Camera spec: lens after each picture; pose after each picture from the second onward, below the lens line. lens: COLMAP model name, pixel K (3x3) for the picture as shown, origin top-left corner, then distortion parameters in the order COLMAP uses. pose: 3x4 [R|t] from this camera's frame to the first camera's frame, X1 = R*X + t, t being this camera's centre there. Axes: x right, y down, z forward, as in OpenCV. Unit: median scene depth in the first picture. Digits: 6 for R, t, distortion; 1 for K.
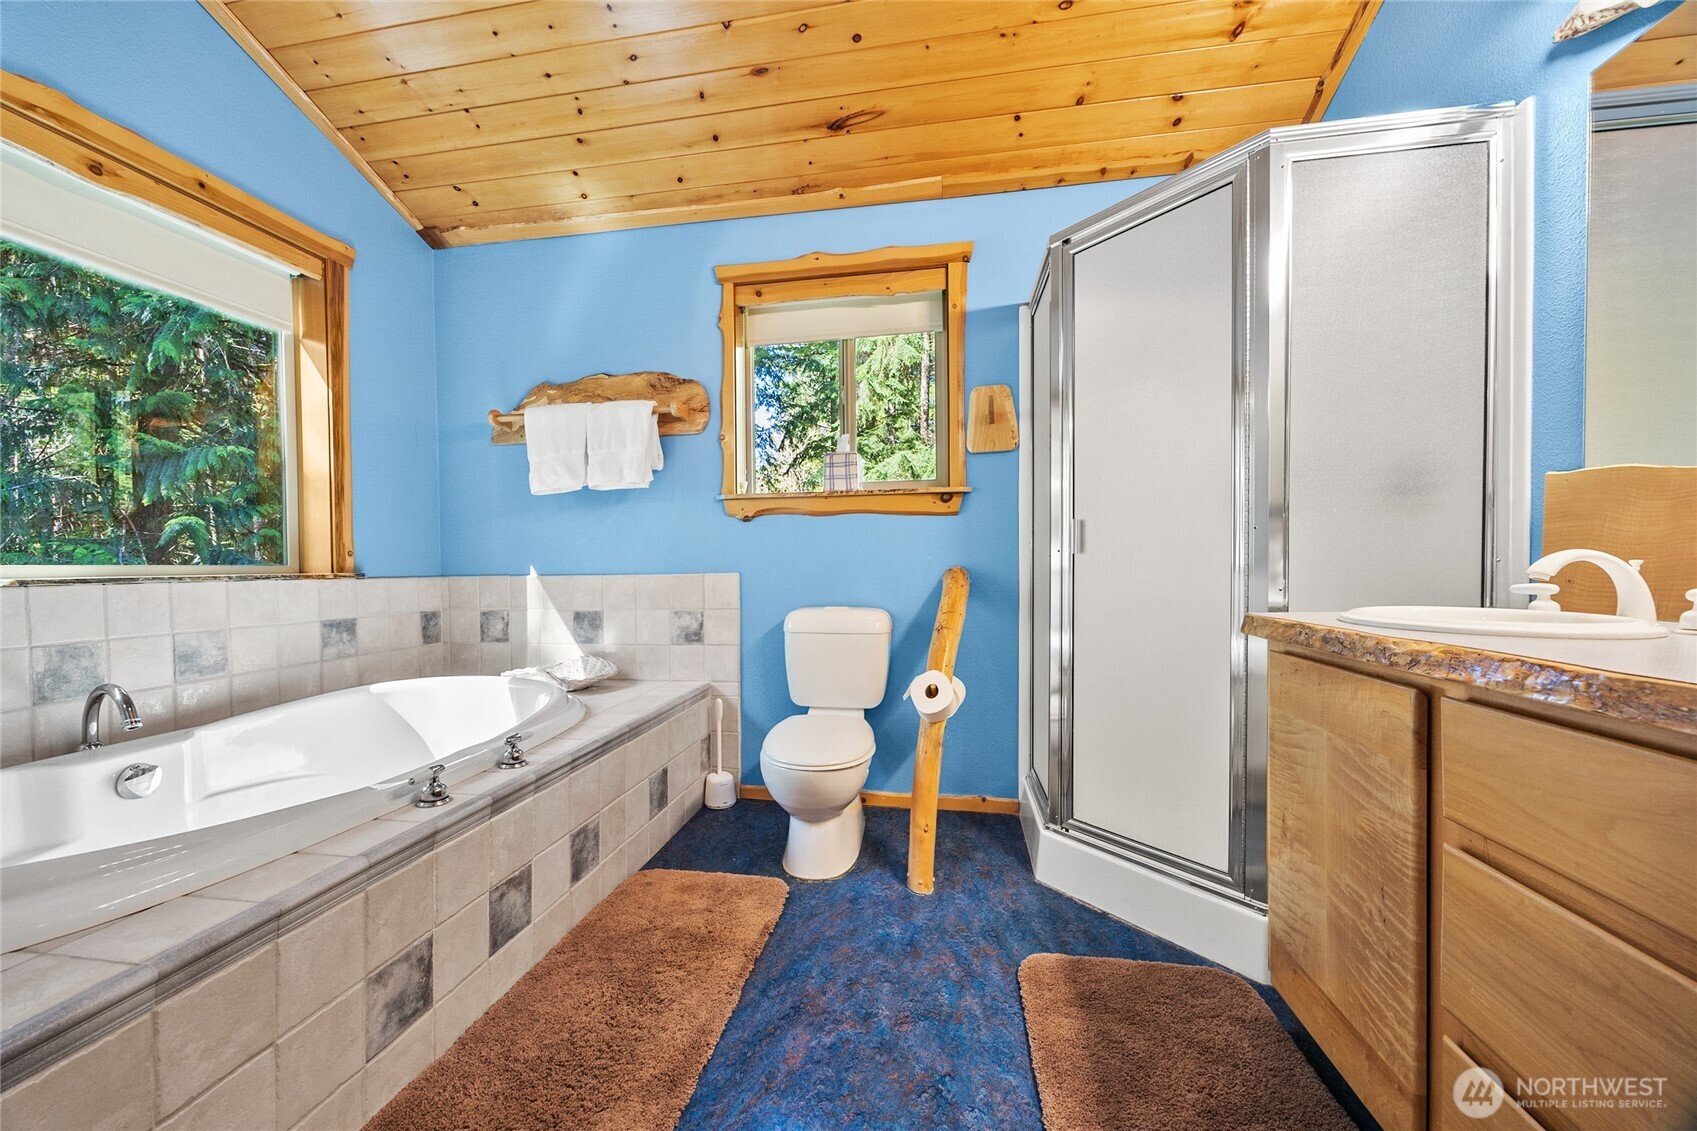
lens RADIAL K [[651.4, 0, 842.0], [0, 651.4, 572.1], [0, 0, 1]] dist [-0.001772, -0.000079]
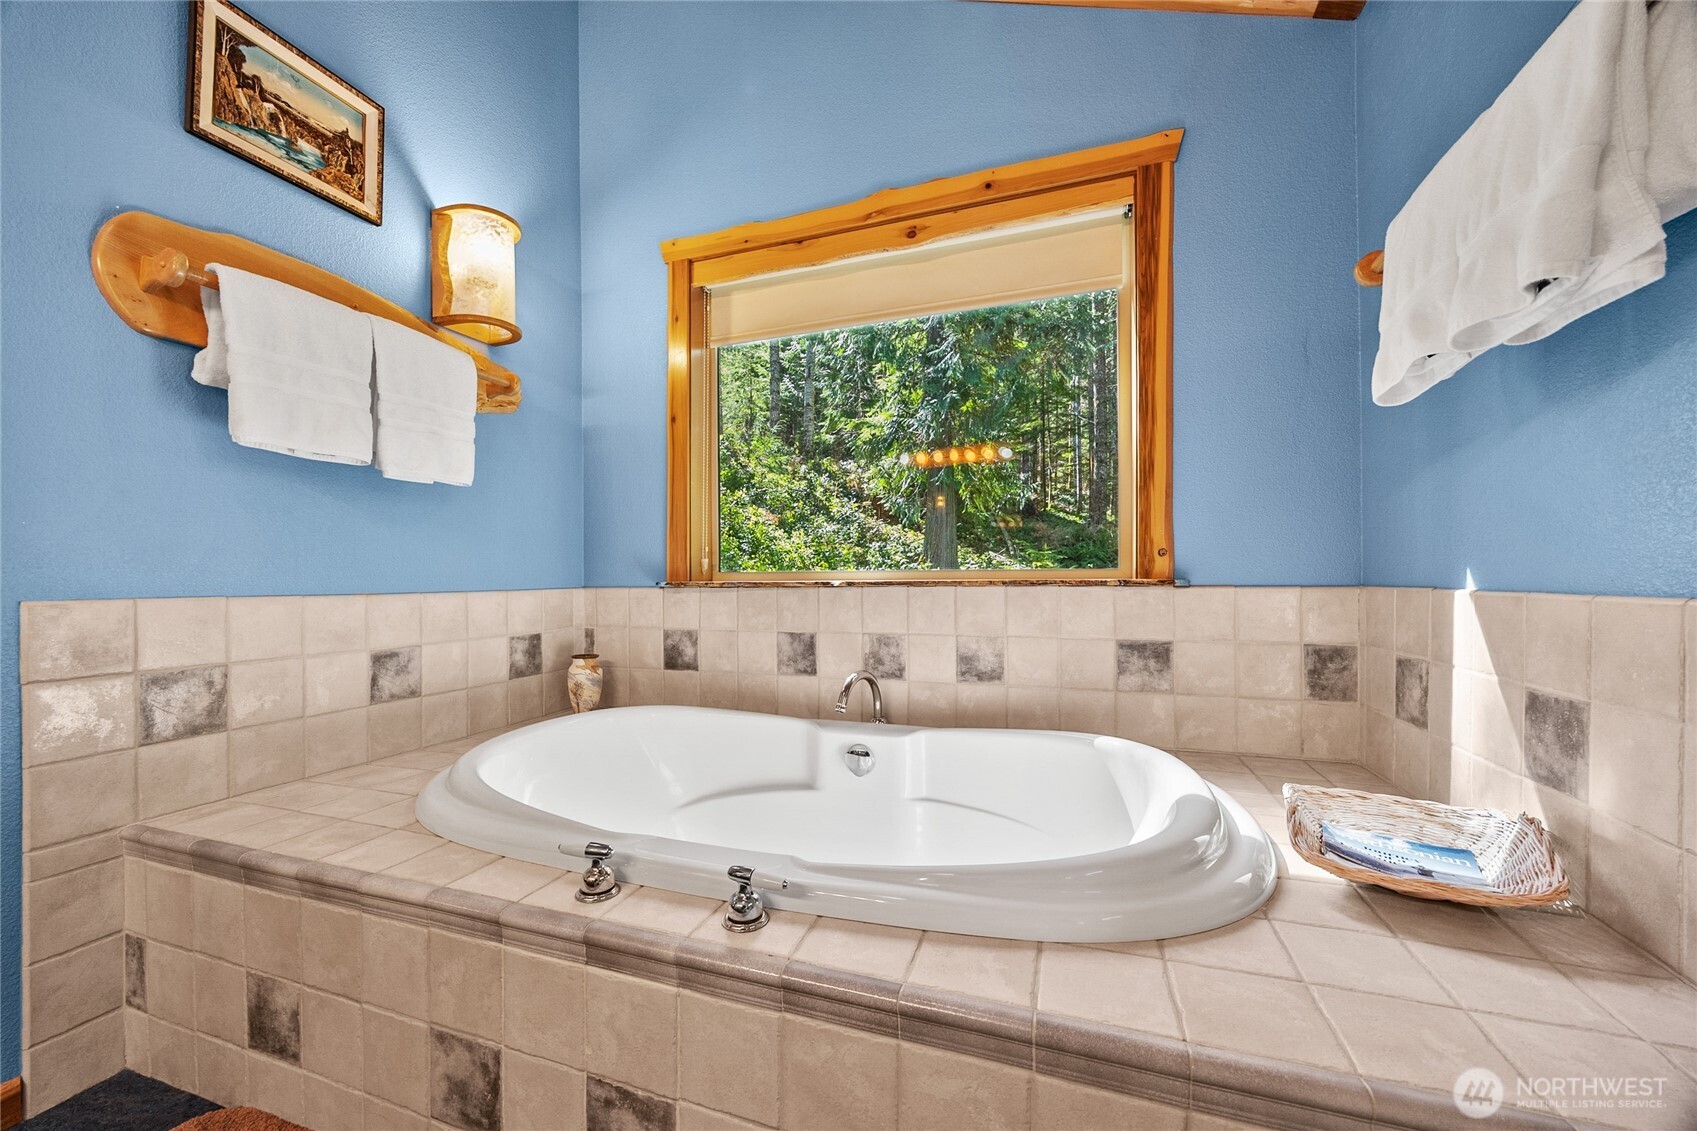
lens RADIAL K [[651.4, 0, 845.0], [0, 651.4, 573.7], [0, 0, 1]] dist [-0.001772, -0.000079]
pose [[-0.176873, 0.007639, -0.984204, 0.033056], [-0.003385, 0.999959, 0.008369, -0.011199], [0.984228, 0.004812, -0.176840, 0.913443]]
